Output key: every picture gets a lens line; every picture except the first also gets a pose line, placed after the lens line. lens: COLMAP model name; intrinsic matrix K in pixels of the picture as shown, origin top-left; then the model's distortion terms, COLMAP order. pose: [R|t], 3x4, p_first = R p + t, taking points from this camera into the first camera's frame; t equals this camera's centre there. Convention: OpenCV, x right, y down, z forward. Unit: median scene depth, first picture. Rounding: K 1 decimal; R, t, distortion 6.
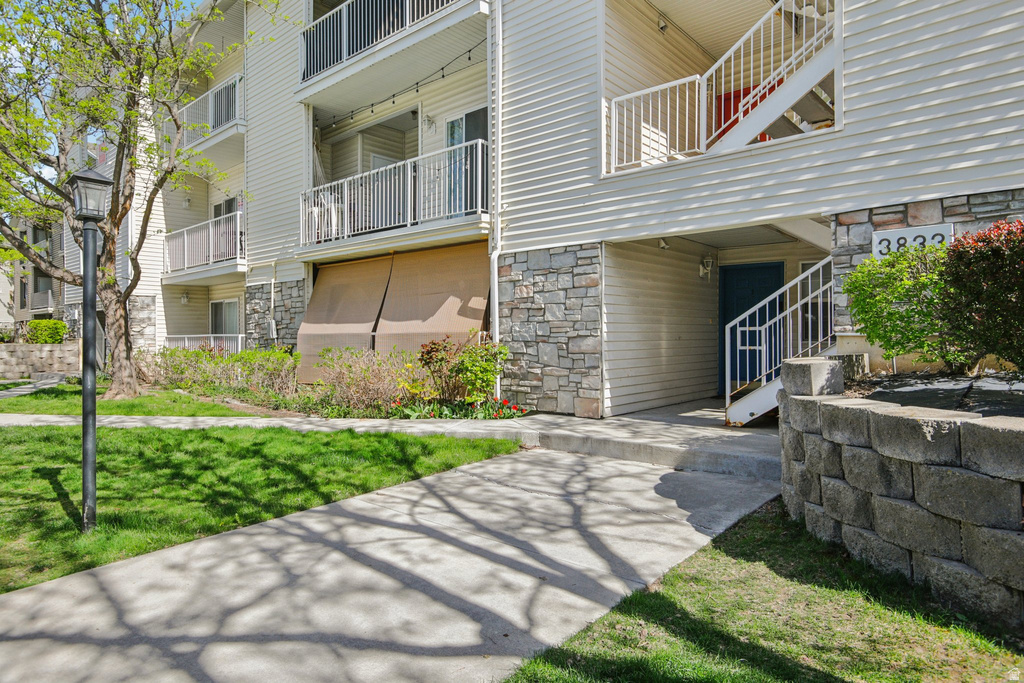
lens RADIAL K [[620.0, 0, 514.4], [0, 620.0, 337.9], [0, 0, 1]] dist [-0.007379, 0.005324]
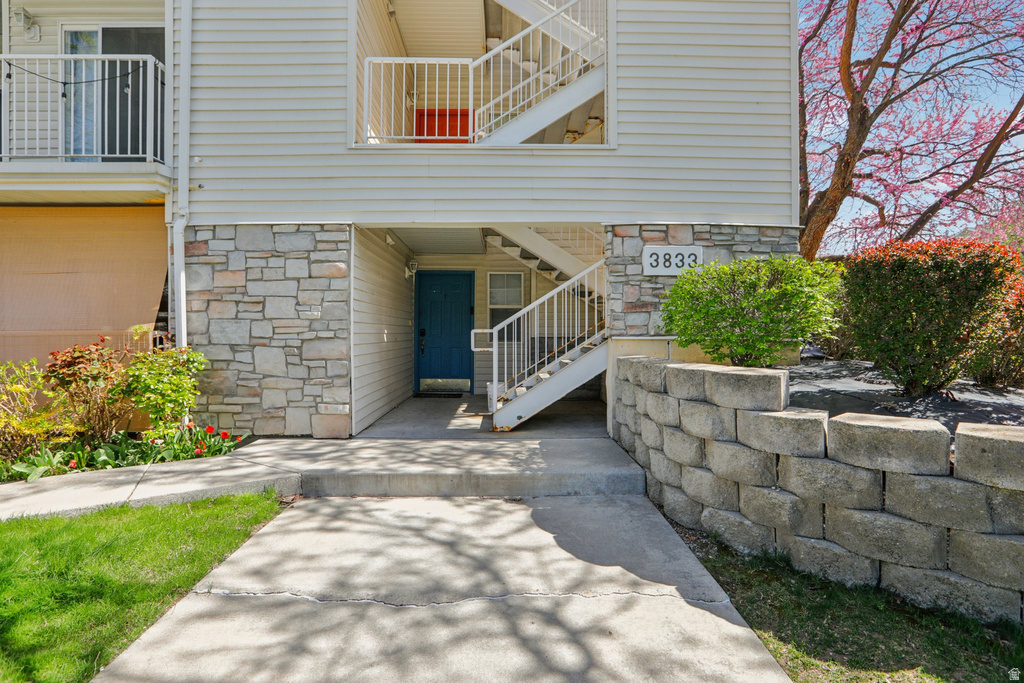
lens RADIAL K [[486.4, 0, 509.4], [0, 486.4, 341.2], [0, 0, 1]] dist [-0.040879, 0.015603]
pose [[0.745415, -0.004475, 0.666585, -0.127396], [-0.003111, 0.999943, 0.010191, -0.006072], [-0.666593, -0.009671, 0.745359, 0.364602]]
